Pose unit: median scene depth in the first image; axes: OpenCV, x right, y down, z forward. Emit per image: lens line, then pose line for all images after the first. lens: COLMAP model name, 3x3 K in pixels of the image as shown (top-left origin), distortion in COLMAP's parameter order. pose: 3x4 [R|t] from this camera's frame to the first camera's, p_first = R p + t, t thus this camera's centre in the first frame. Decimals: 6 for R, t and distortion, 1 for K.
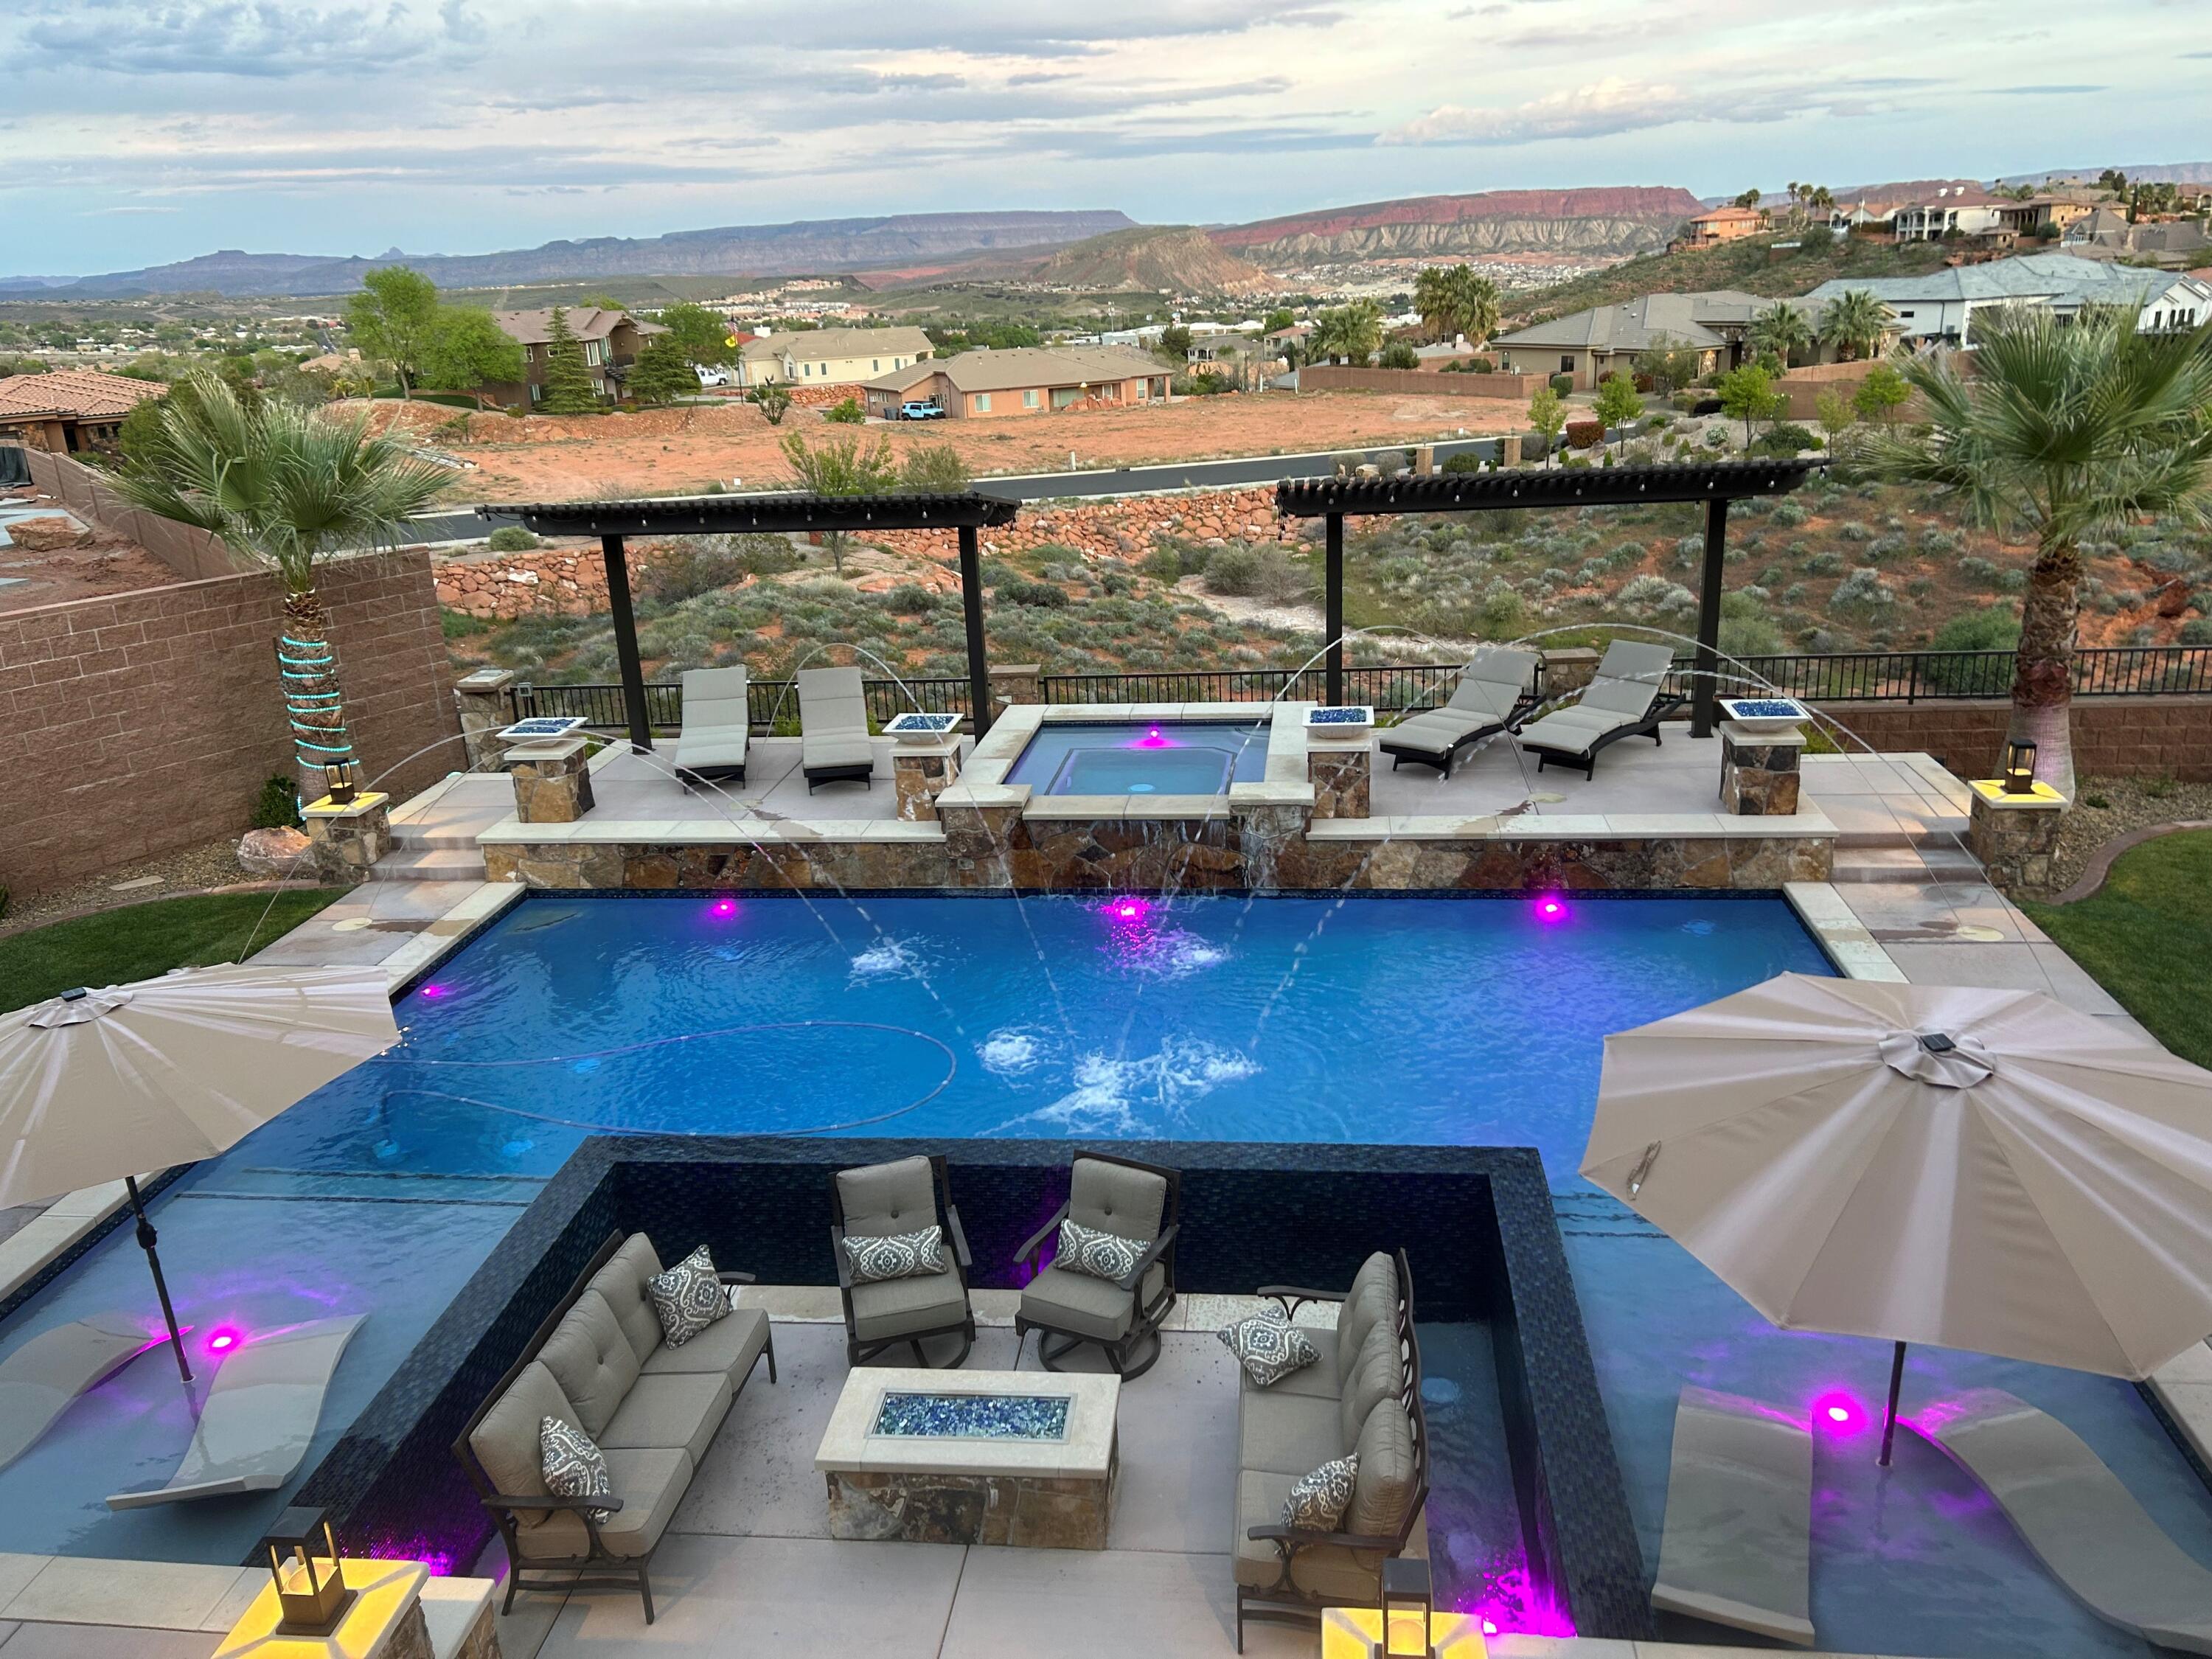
lens RADIAL K [[1659.5, 0, 1113.5], [0, 1659.5, 820.9], [0, 0, 1]] dist [0.066014, -0.072742]
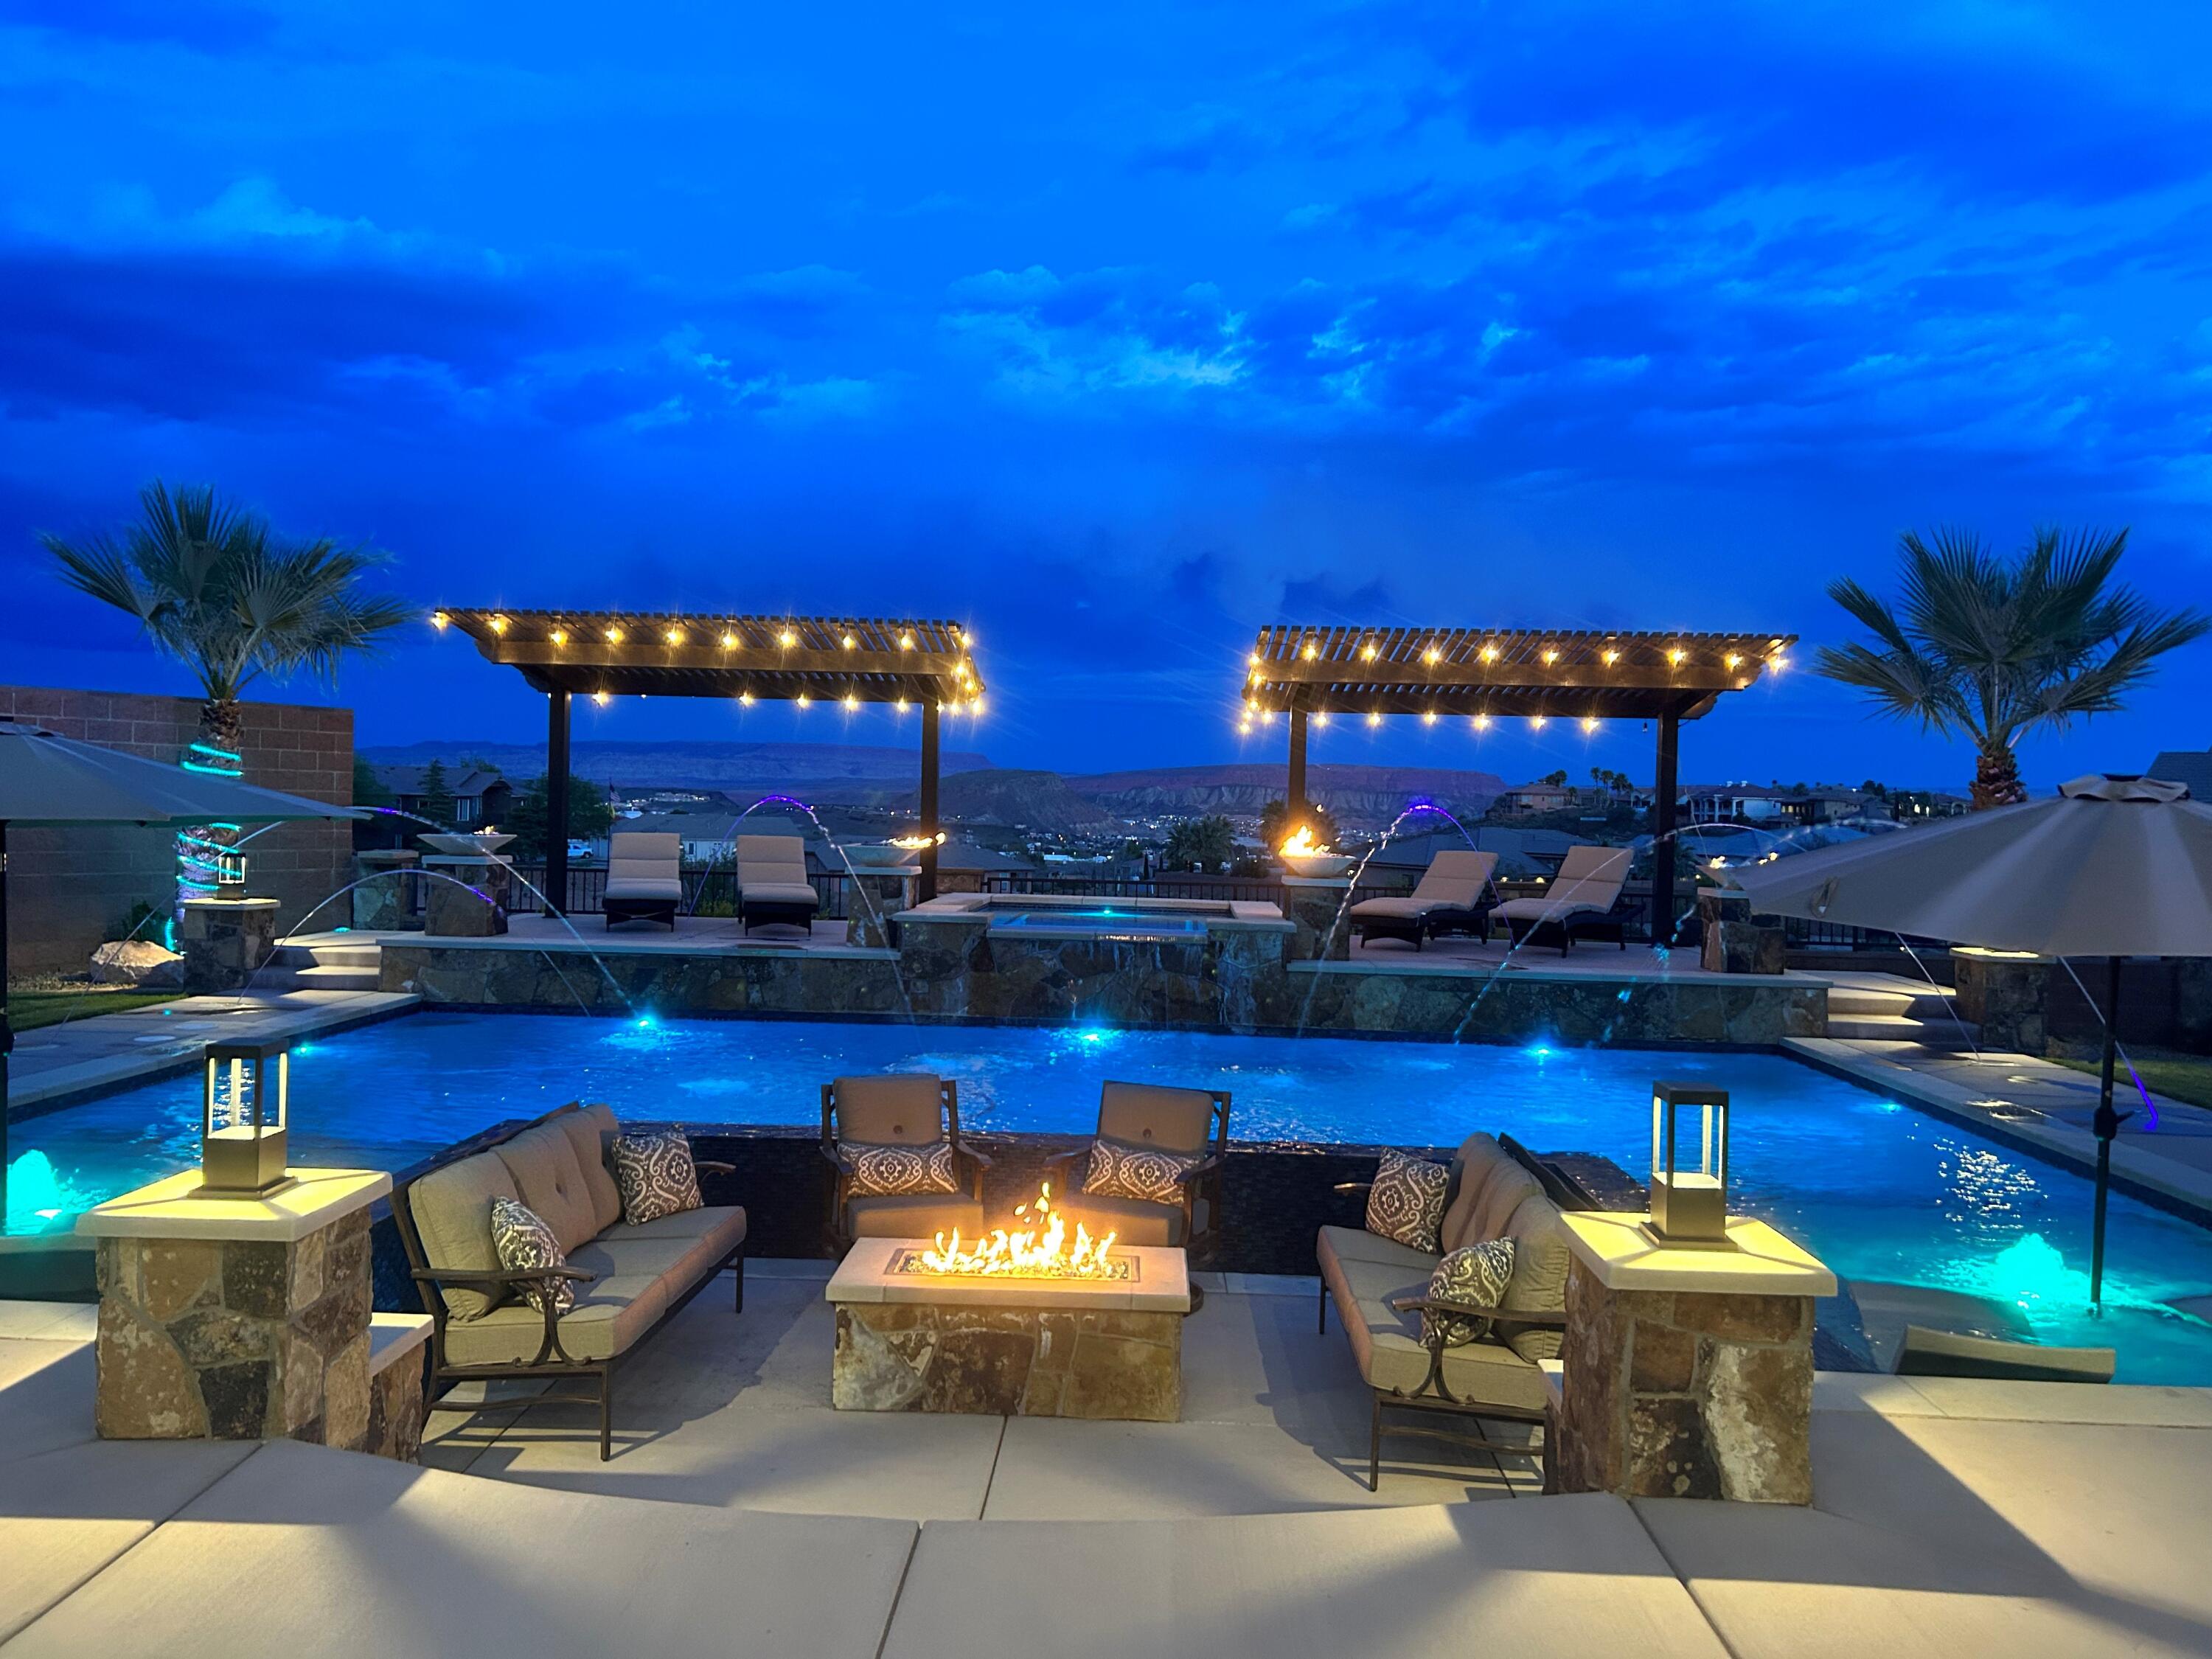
lens RADIAL K [[1659.5, 0, 1098.9], [0, 1659.5, 819.8], [0, 0, 1]] dist [0.066014, -0.072742]
pose [[0.994626, 0.069198, 0.077014, -0.066755], [-0.042034, 0.949667, -0.310429, 0.219486], [-0.094619, 0.305524, 0.947472, 0.083019]]
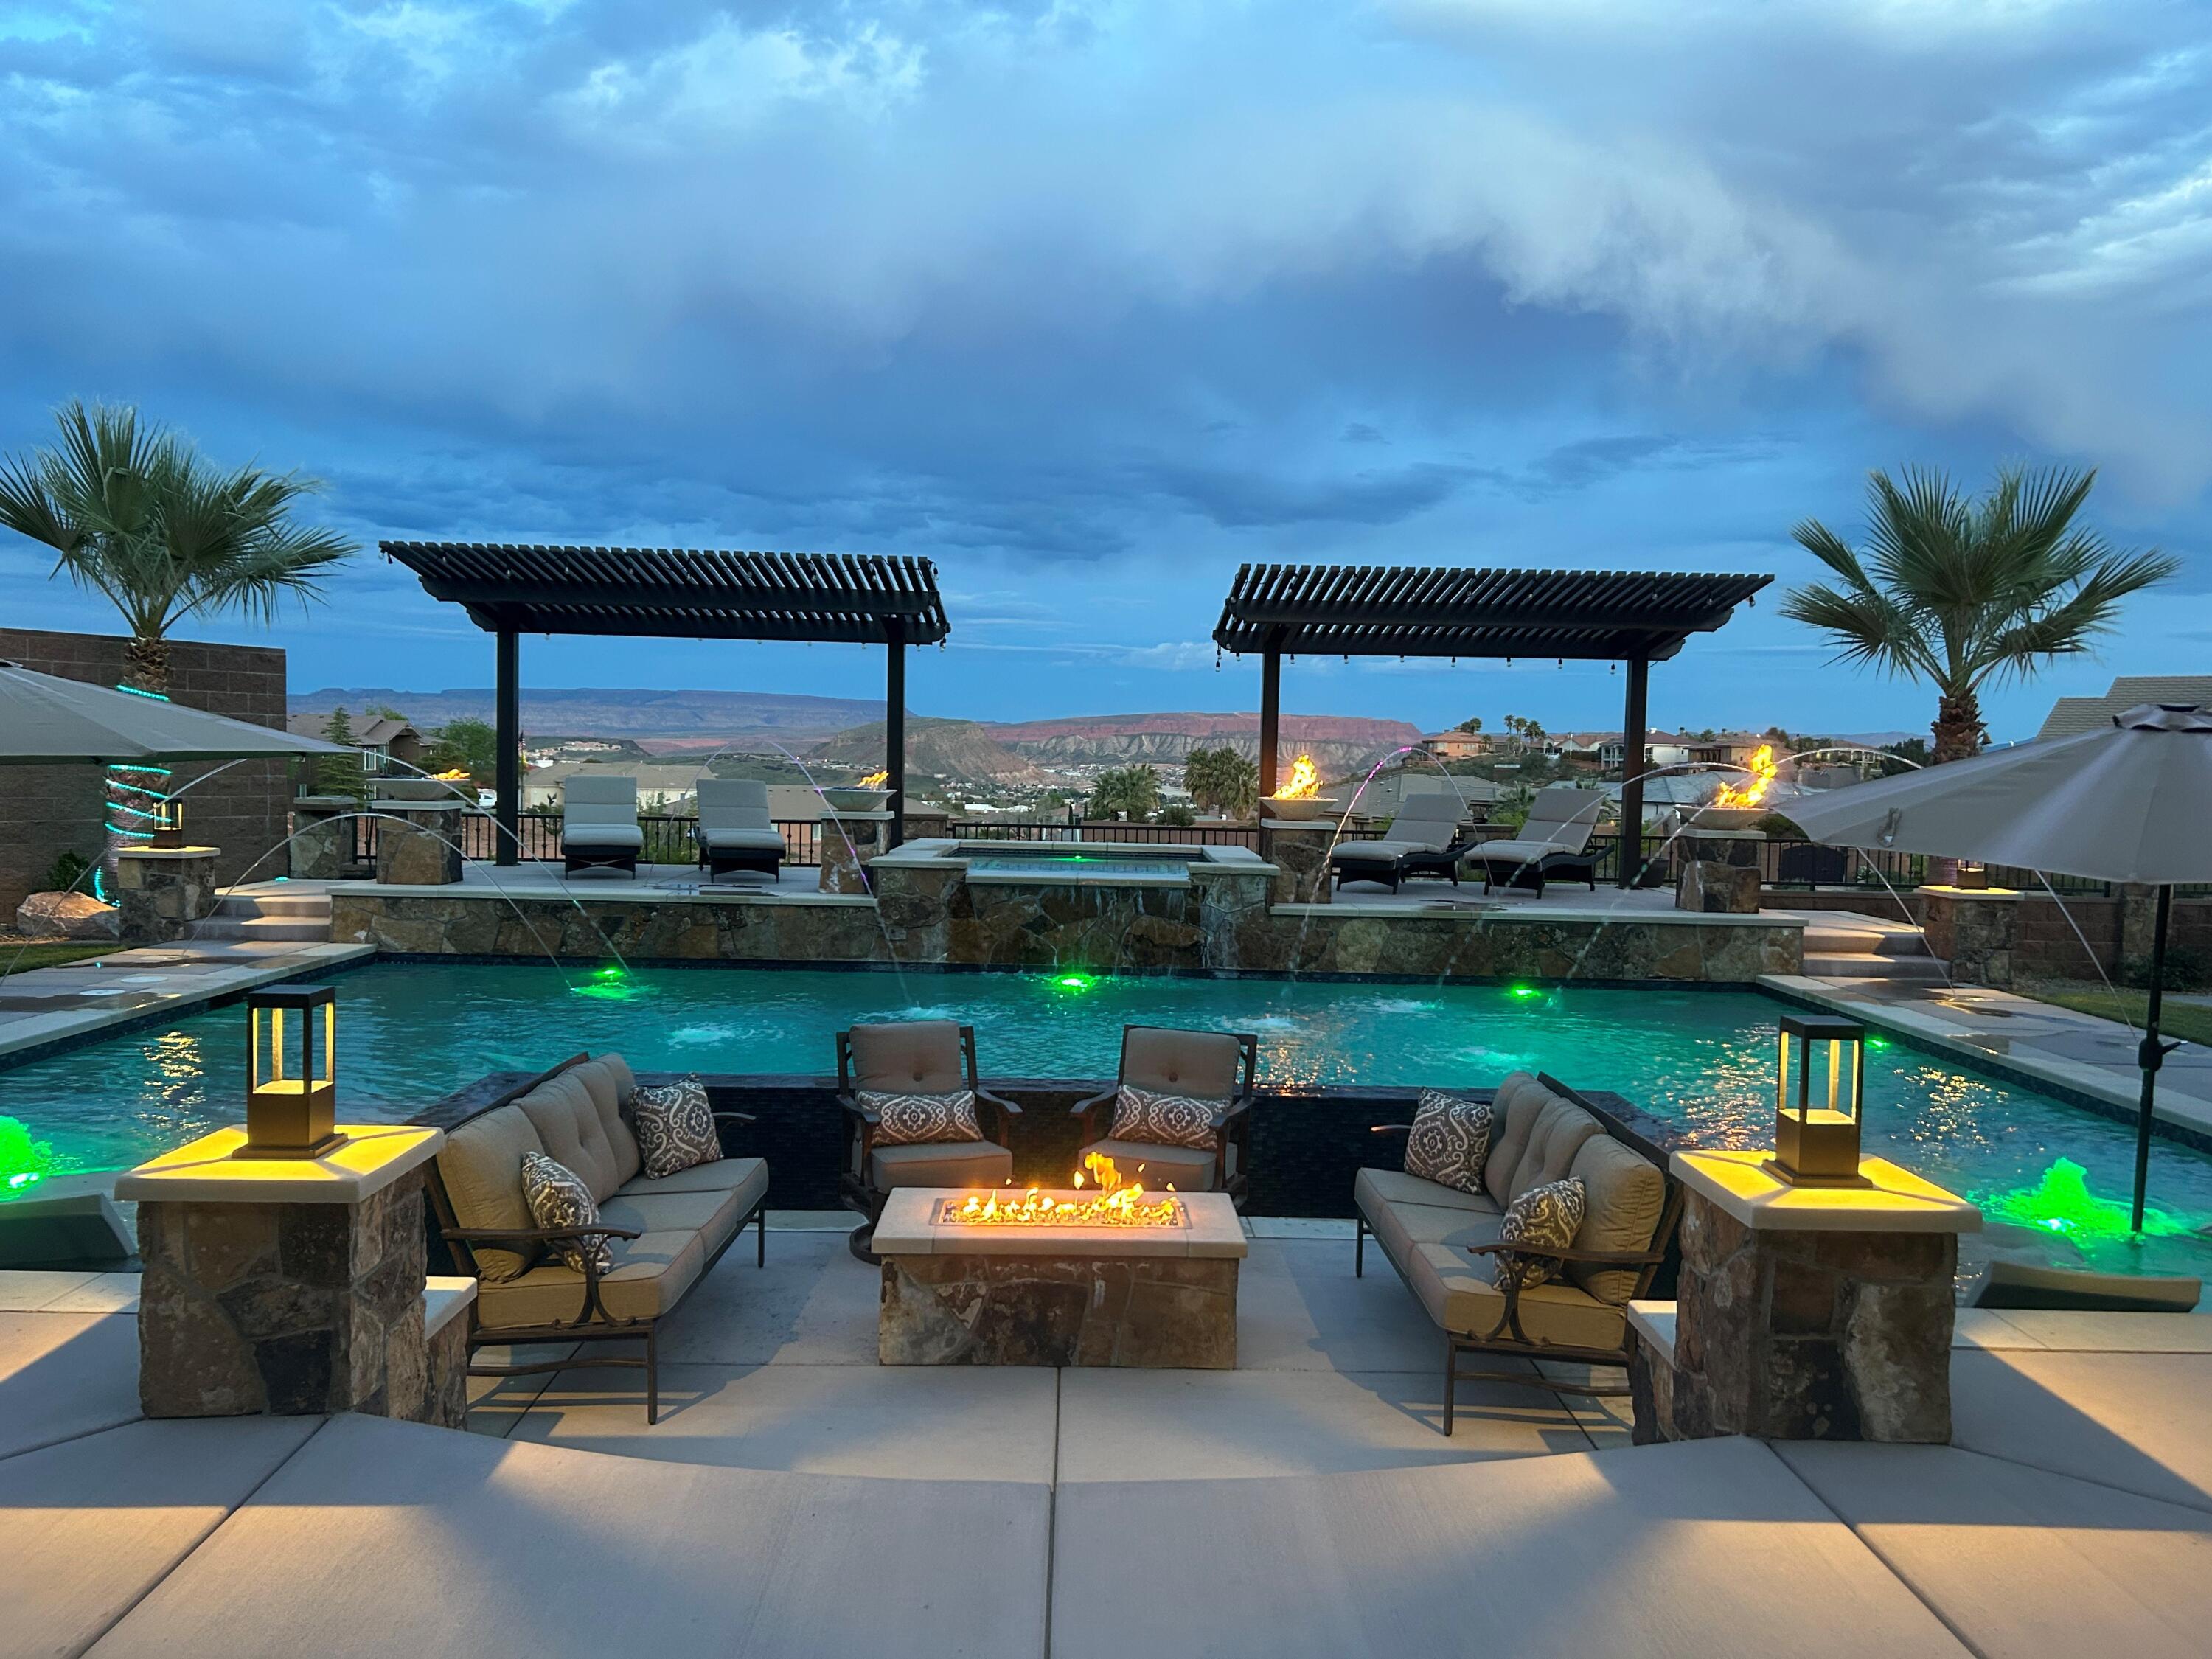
lens RADIAL K [[1659.5, 0, 1110.9], [0, 1659.5, 831.2], [0, 0, 1]] dist [0.066014, -0.072742]
pose [[0.988988, 0.061493, 0.134615, -0.098299], [-0.022149, 0.960845, -0.276200, 0.218781], [-0.146328, 0.270177, 0.951626, 0.103887]]
